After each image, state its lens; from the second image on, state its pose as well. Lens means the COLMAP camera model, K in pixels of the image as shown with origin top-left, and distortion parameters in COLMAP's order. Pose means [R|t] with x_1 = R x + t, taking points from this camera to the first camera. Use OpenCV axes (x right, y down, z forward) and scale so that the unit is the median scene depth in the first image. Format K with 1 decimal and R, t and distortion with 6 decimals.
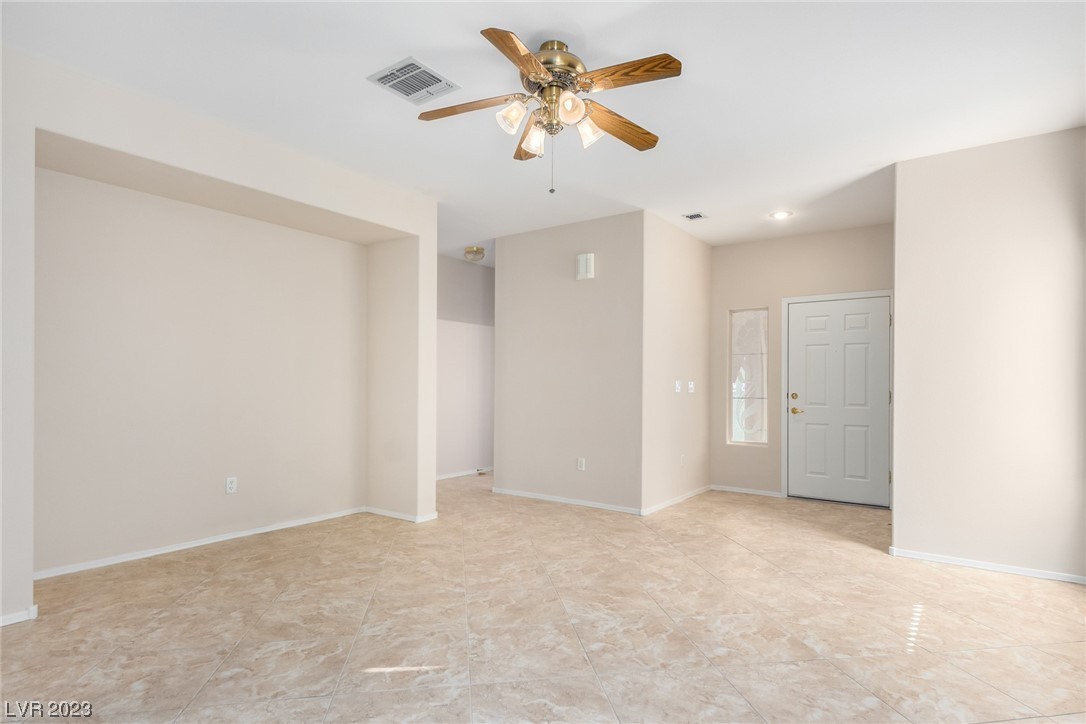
lens RADIAL K [[577.9, 0, 550.0], [0, 577.9, 385.2], [0, 0, 1]] dist [0.018985, -0.000911]
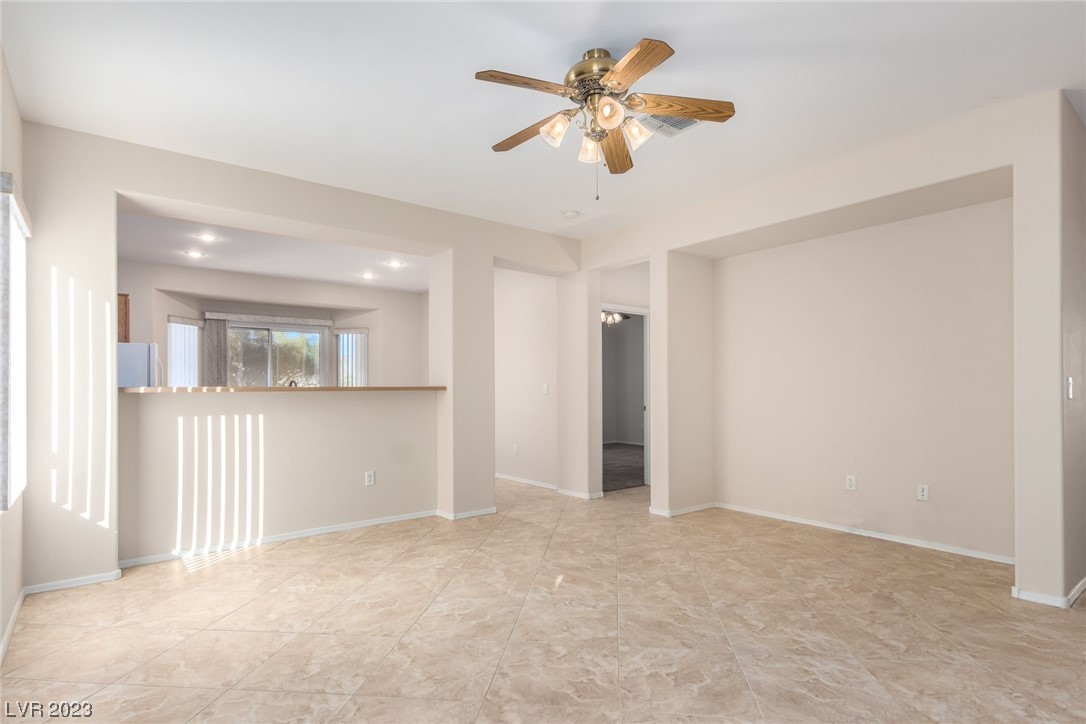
lens RADIAL K [[545.6, 0, 537.0], [0, 545.6, 385.8], [0, 0, 1]] dist [0.020348, -0.000175]
pose [[-0.279462, -0.010662, -0.960098, 0.752770], [0.004665, 0.999911, -0.012462, 0.002500], [0.960145, -0.007961, -0.279388, 0.917016]]
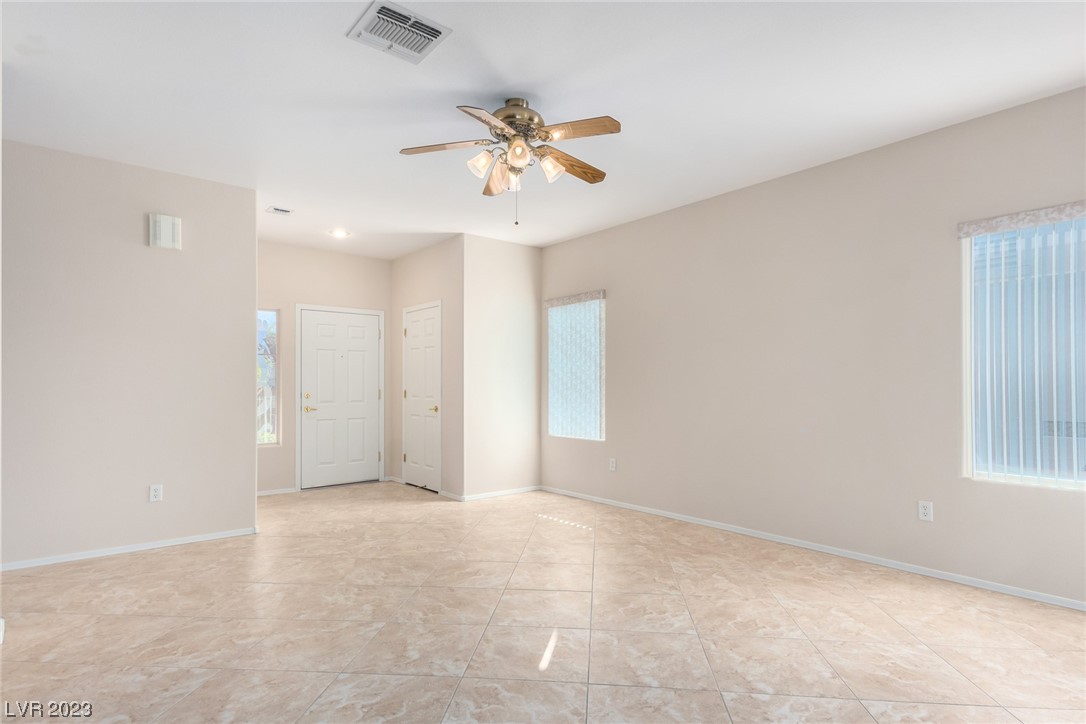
lens RADIAL K [[577.9, 0, 550.0], [0, 577.9, 385.2], [0, 0, 1]] dist [0.018985, -0.000911]
pose [[0.234130, -0.006164, 0.972186, -0.892697], [0.000918, 0.999981, 0.006120, -0.011822], [-0.972205, -0.000541, 0.234131, 0.515657]]
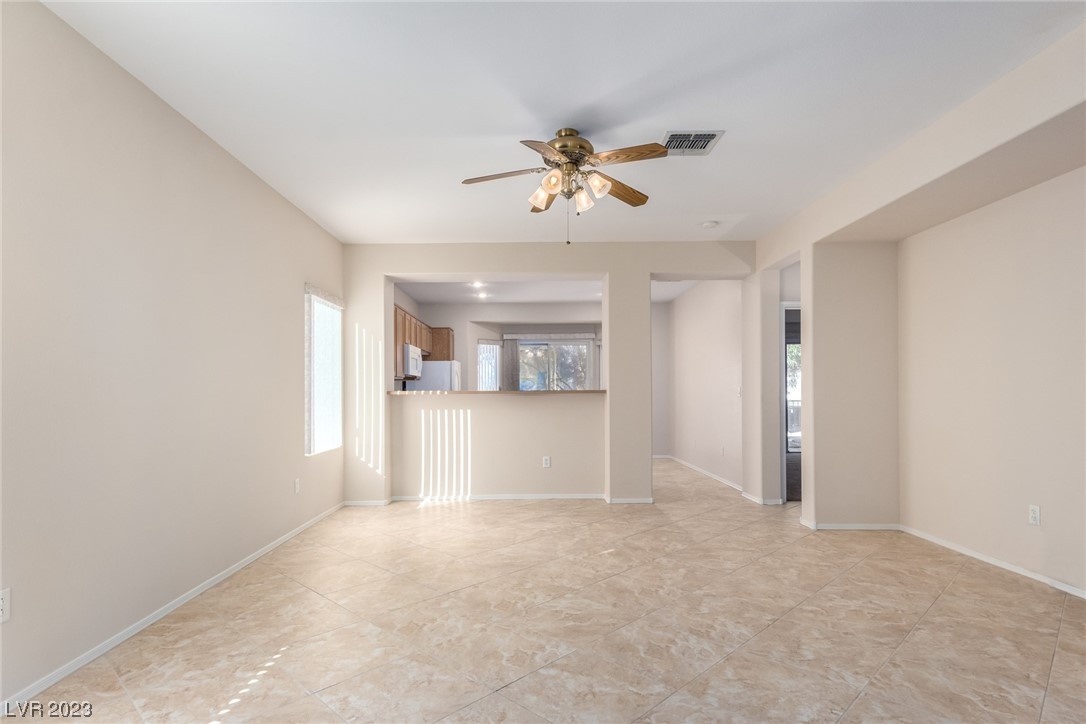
lens RADIAL K [[545.6, 0, 537.0], [0, 545.6, 385.8], [0, 0, 1]] dist [0.020348, -0.000175]
pose [[-0.799864, -0.010086, -0.600096, 0.627681], [0.000226, 0.999854, -0.017106, 0.001462], [0.600181, -0.013818, -0.799745, 1.525785]]
